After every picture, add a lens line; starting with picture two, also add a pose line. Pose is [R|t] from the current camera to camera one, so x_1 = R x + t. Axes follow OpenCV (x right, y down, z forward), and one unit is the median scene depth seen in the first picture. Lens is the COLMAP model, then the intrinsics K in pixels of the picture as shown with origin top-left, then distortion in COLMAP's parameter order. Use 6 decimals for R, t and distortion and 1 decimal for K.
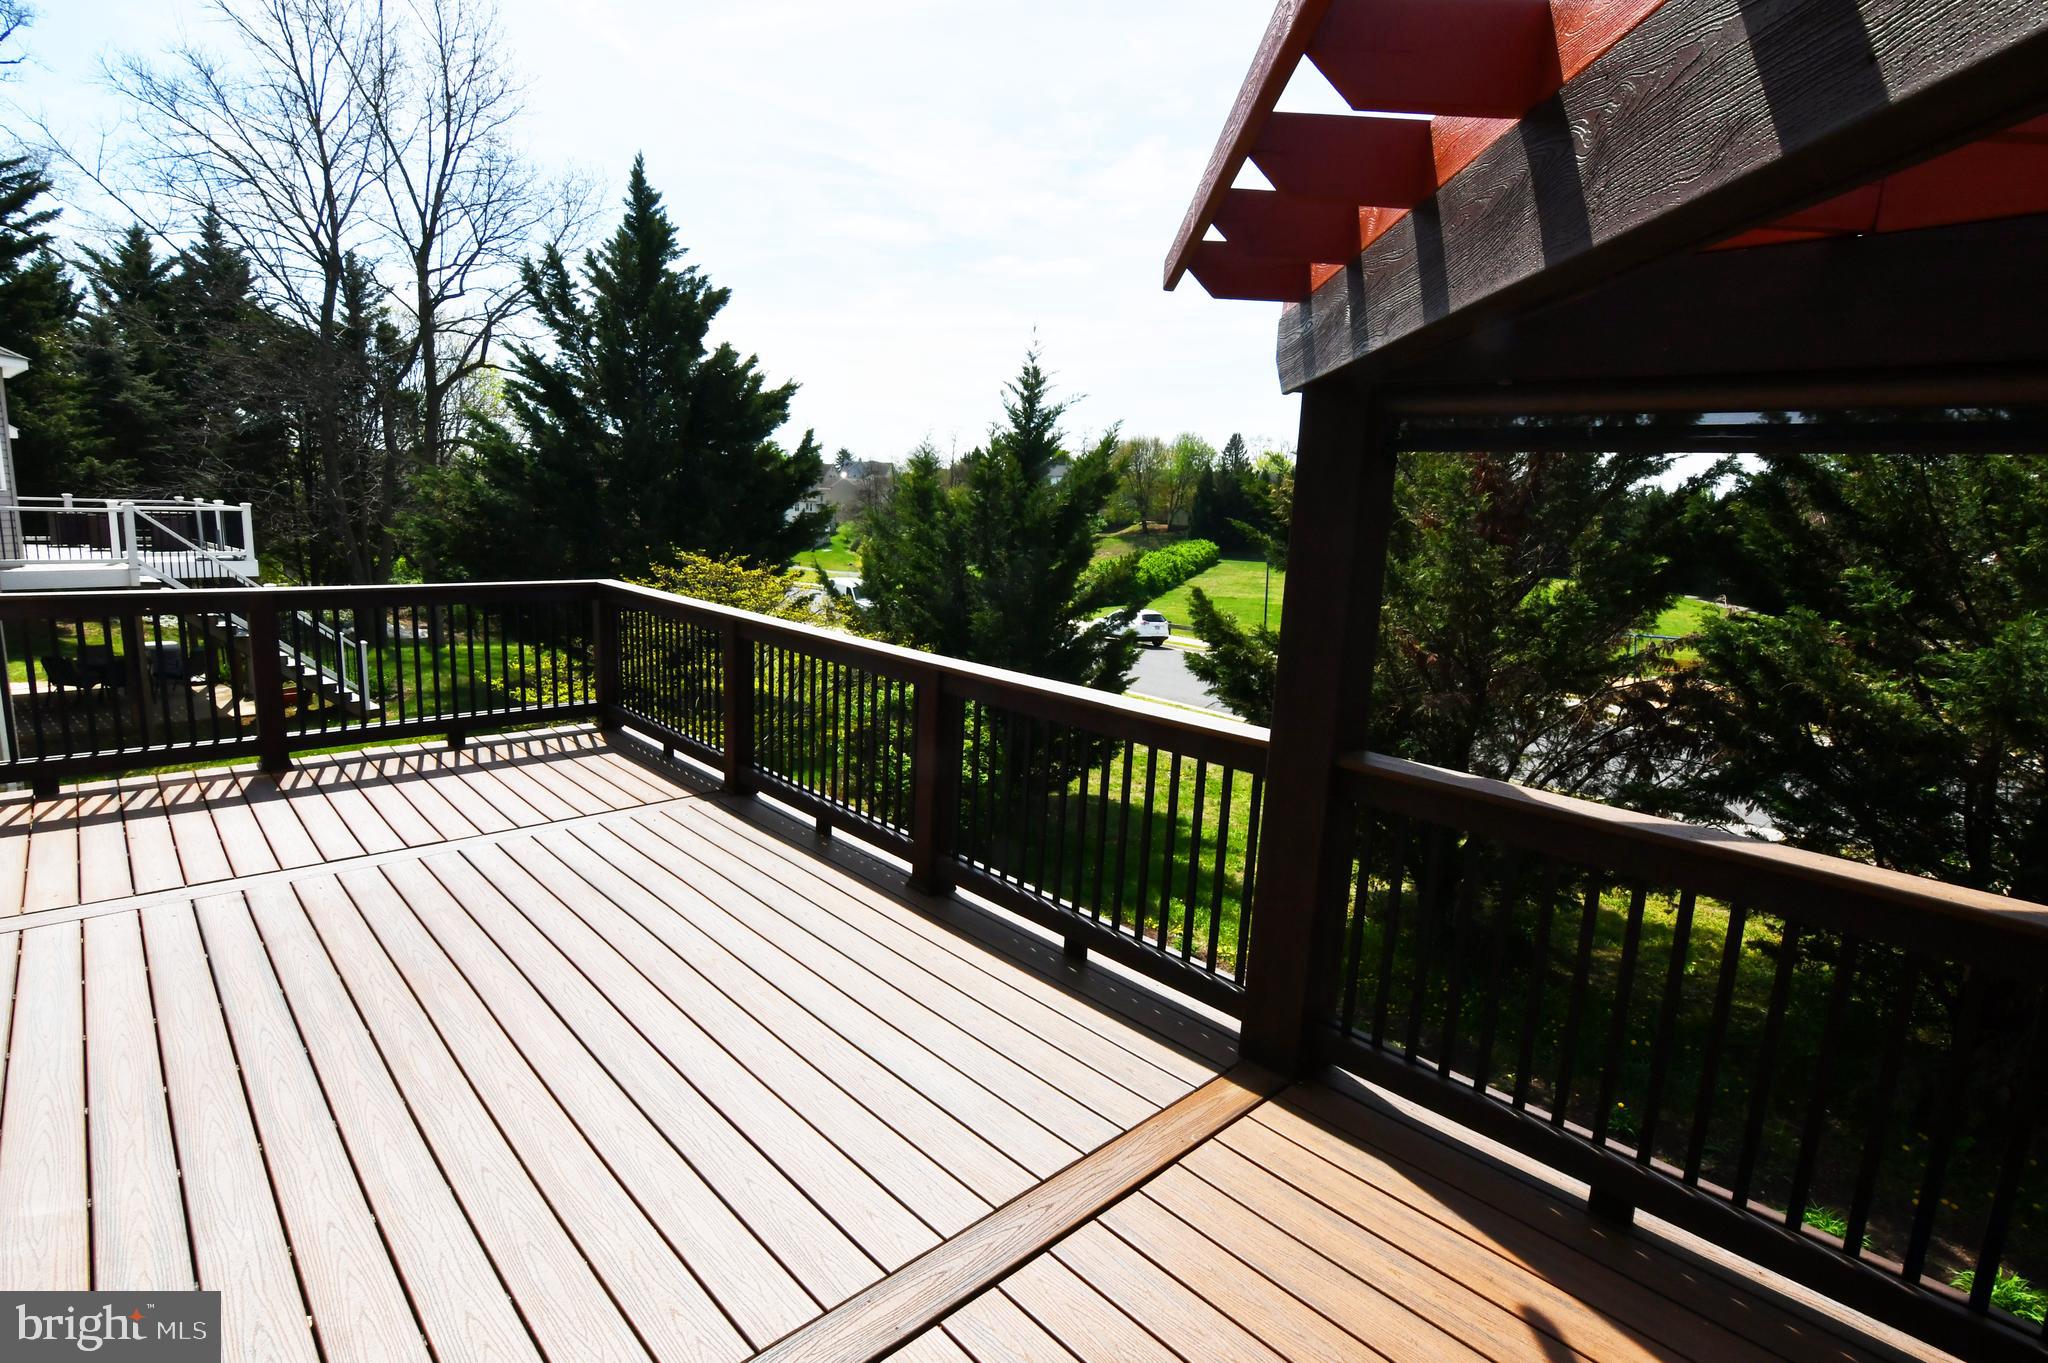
lens RADIAL K [[989.9, 0, 1024.0], [0, 989.9, 681.5], [0, 0, 1]] dist [-0.019717, -0.000507]
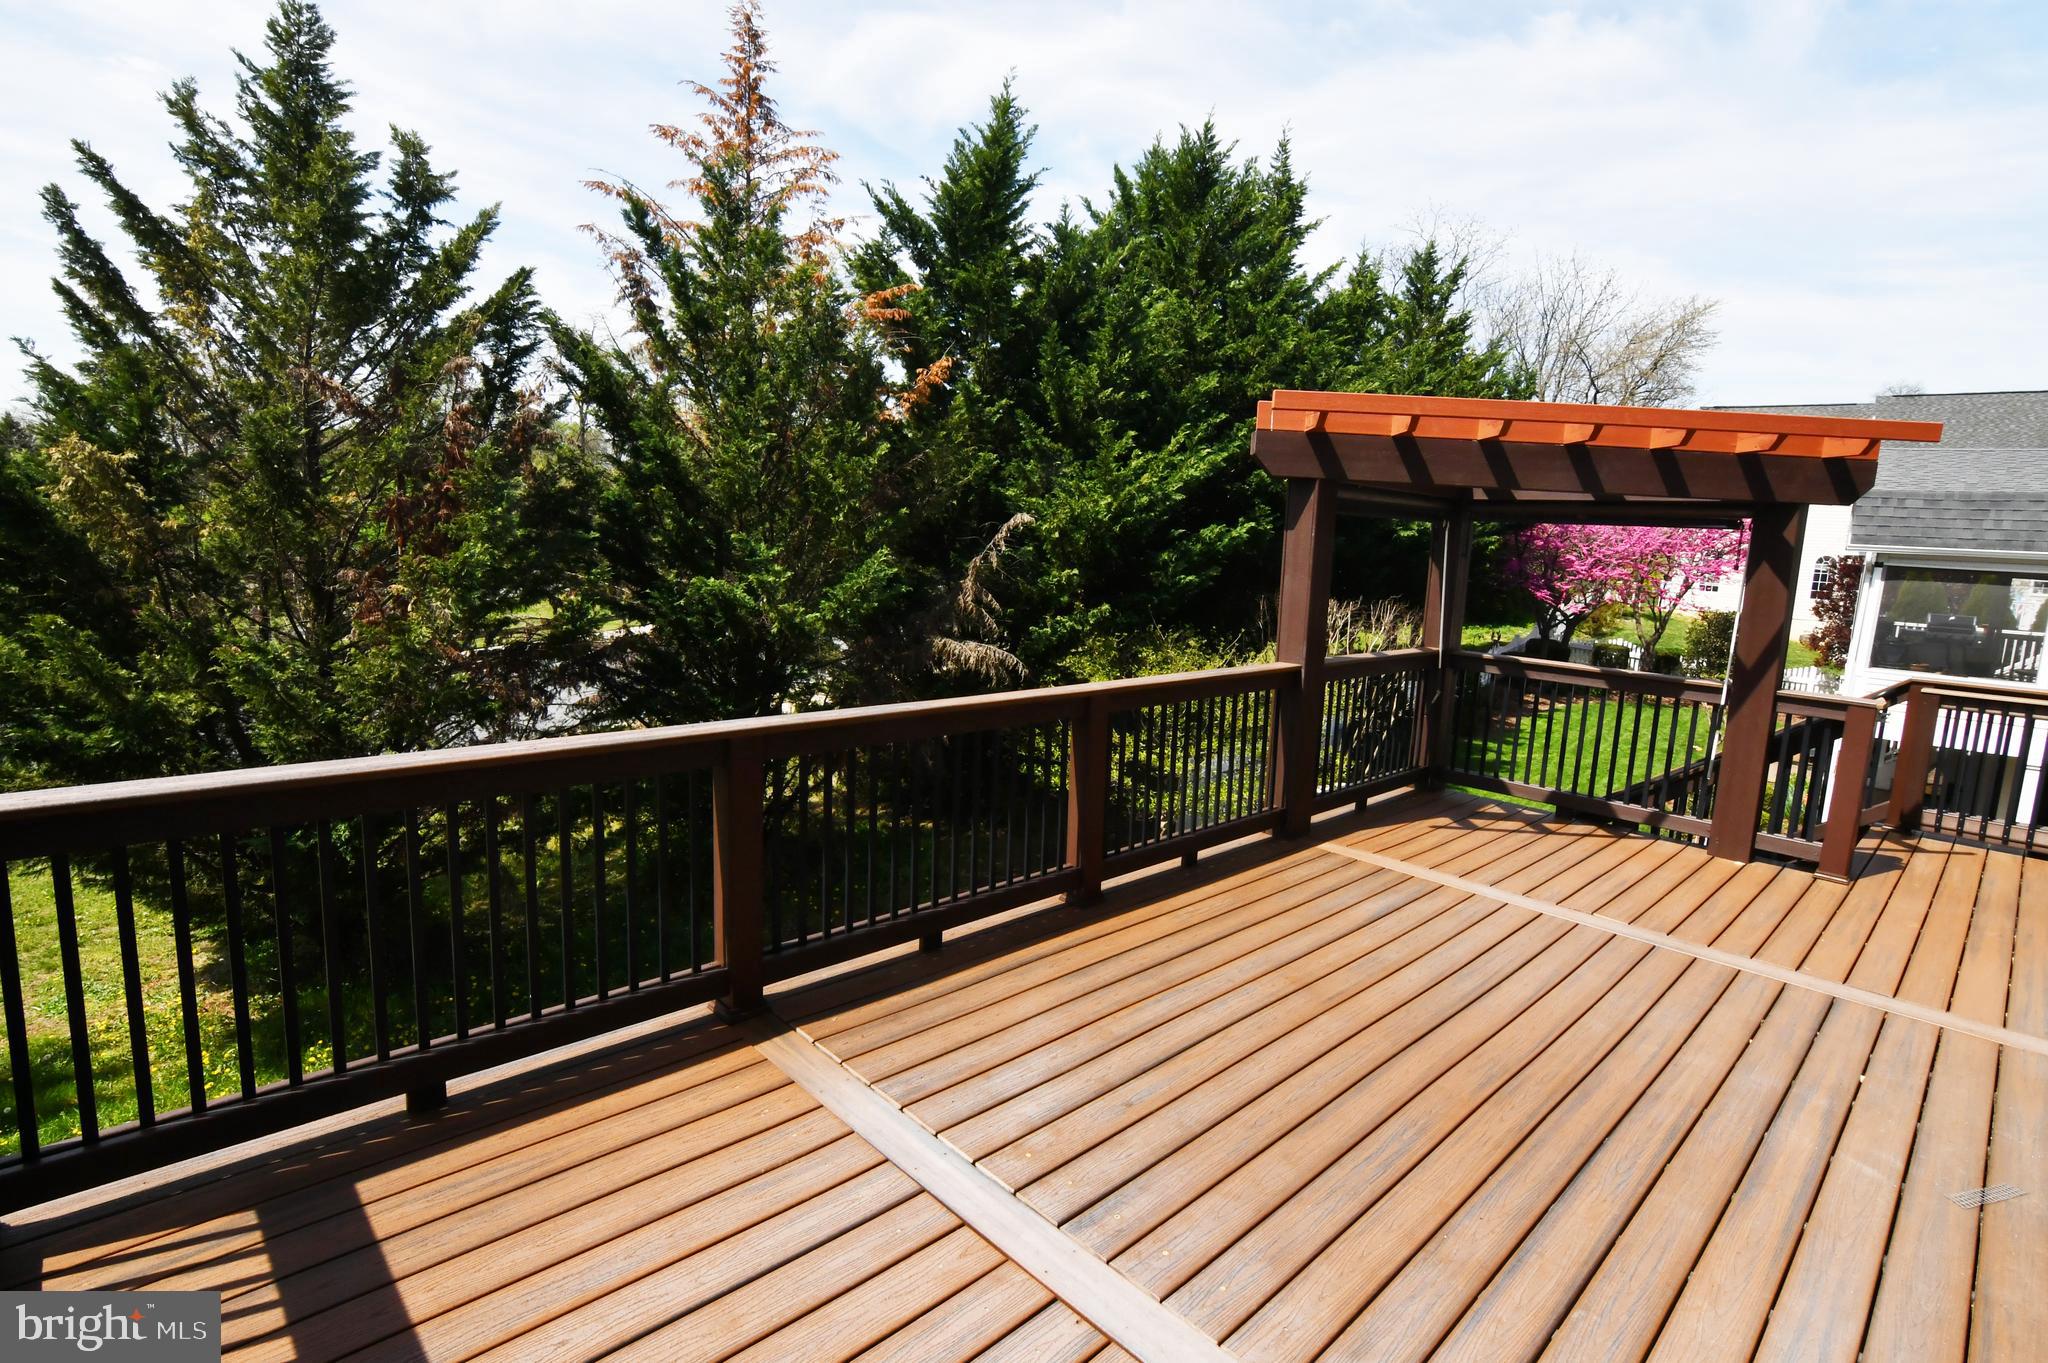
lens RADIAL K [[989.9, 0, 1024.0], [0, 989.9, 681.5], [0, 0, 1]] dist [-0.019717, -0.000507]
pose [[0.002063, -0.193213, 0.981155, -0.773081], [0.132821, 0.972517, 0.191233, -0.168848], [-0.991138, 0.129924, 0.027669, 0.698806]]
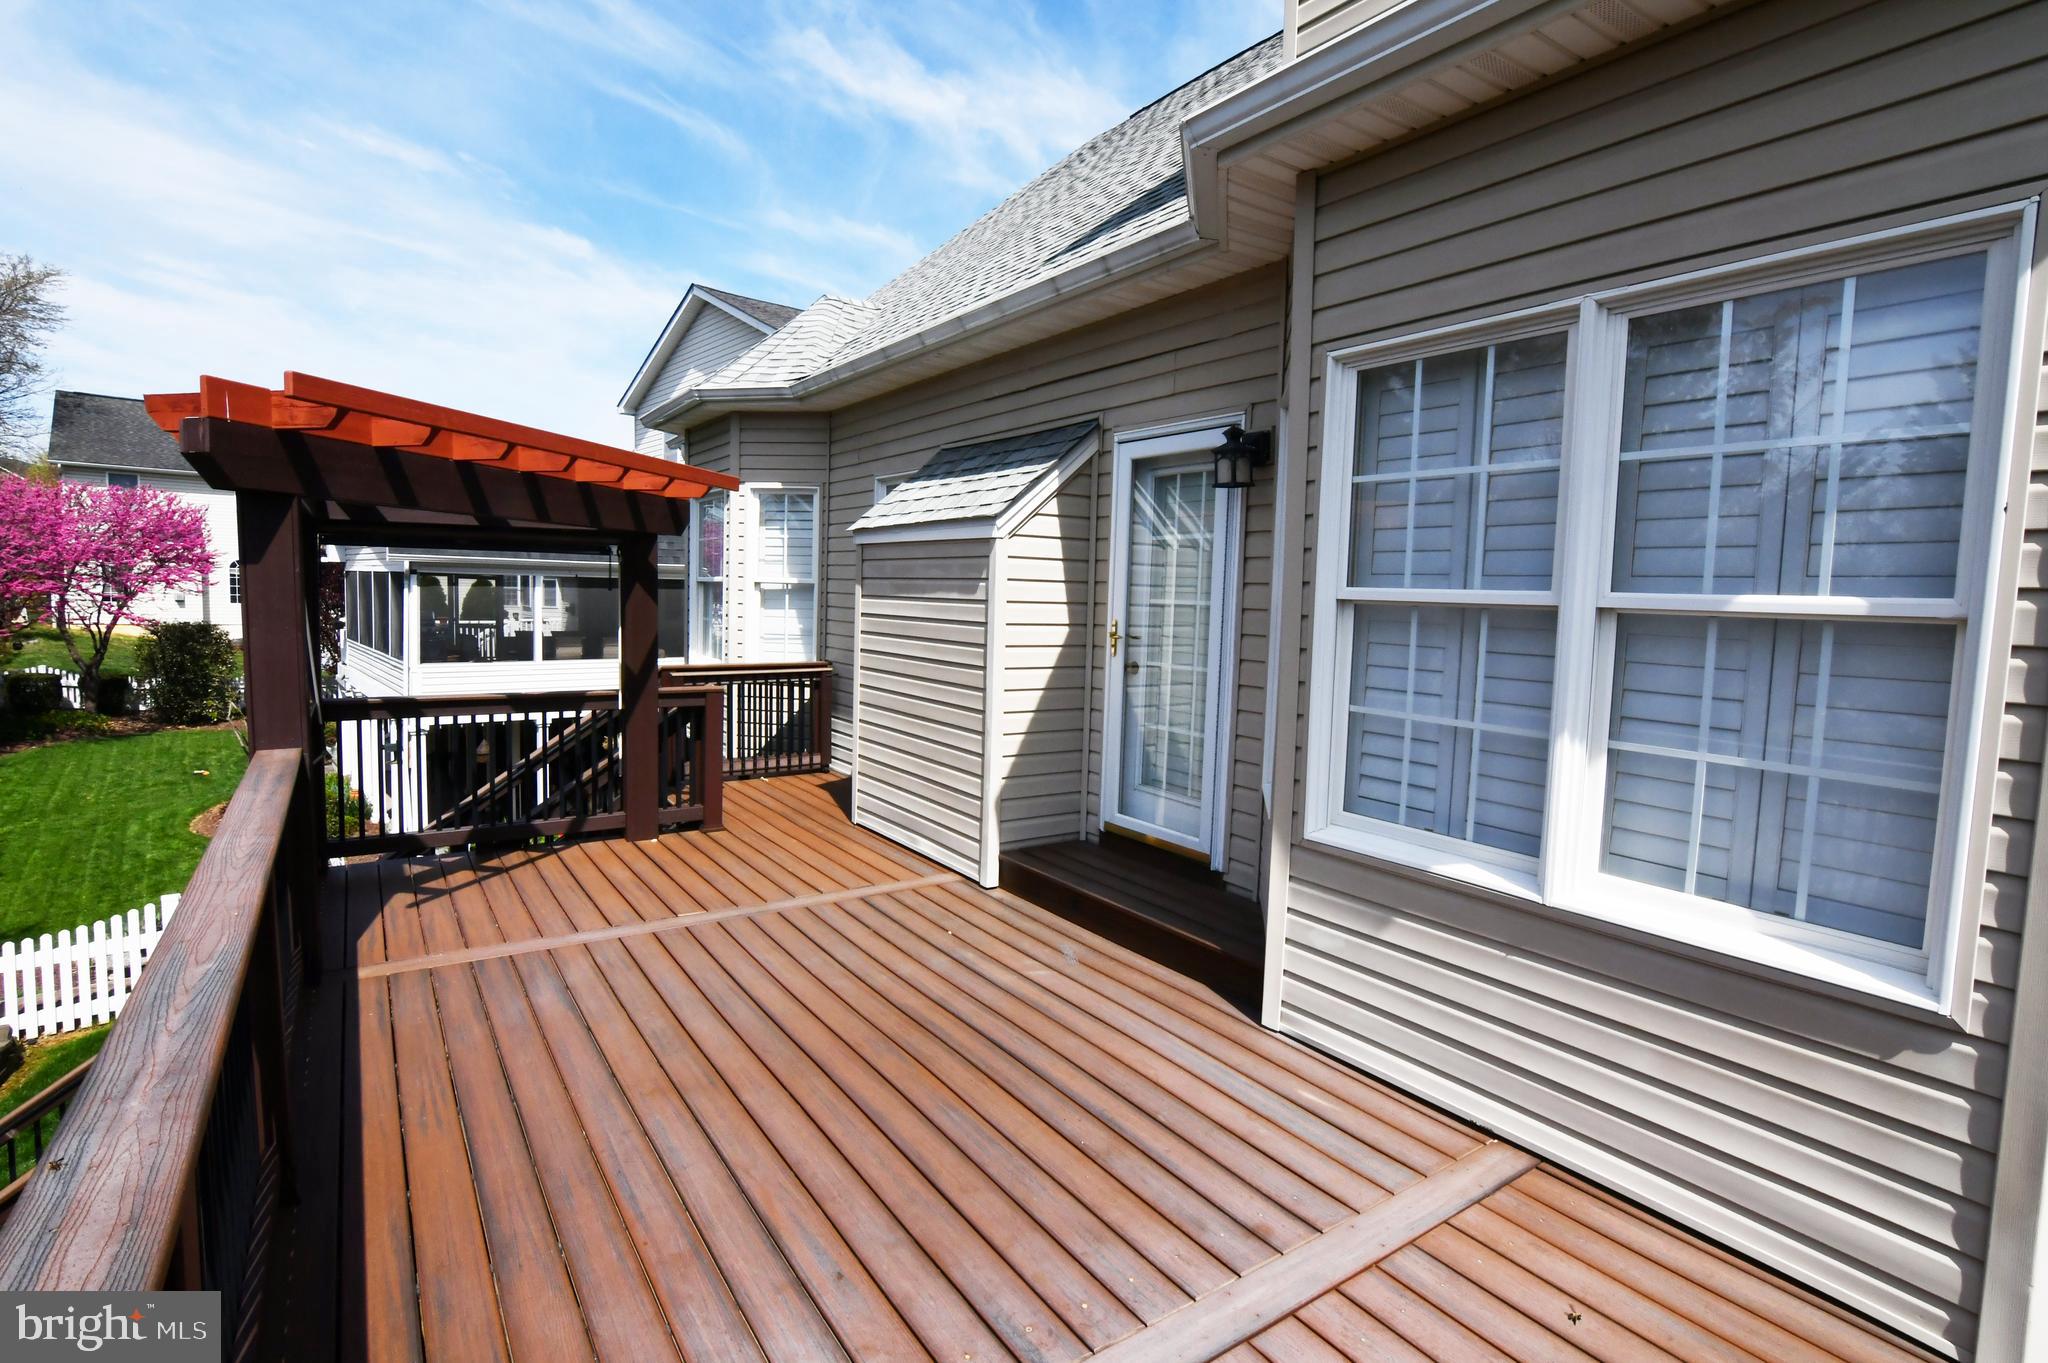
lens RADIAL K [[989.9, 0, 1024.0], [0, 989.9, 681.5], [0, 0, 1]] dist [-0.019717, -0.000507]
pose [[-0.984232, -0.083006, 0.156200, -0.455599], [-0.038301, 0.962117, 0.269935, -0.212501], [-0.172688, 0.259695, -0.950125, 0.992479]]
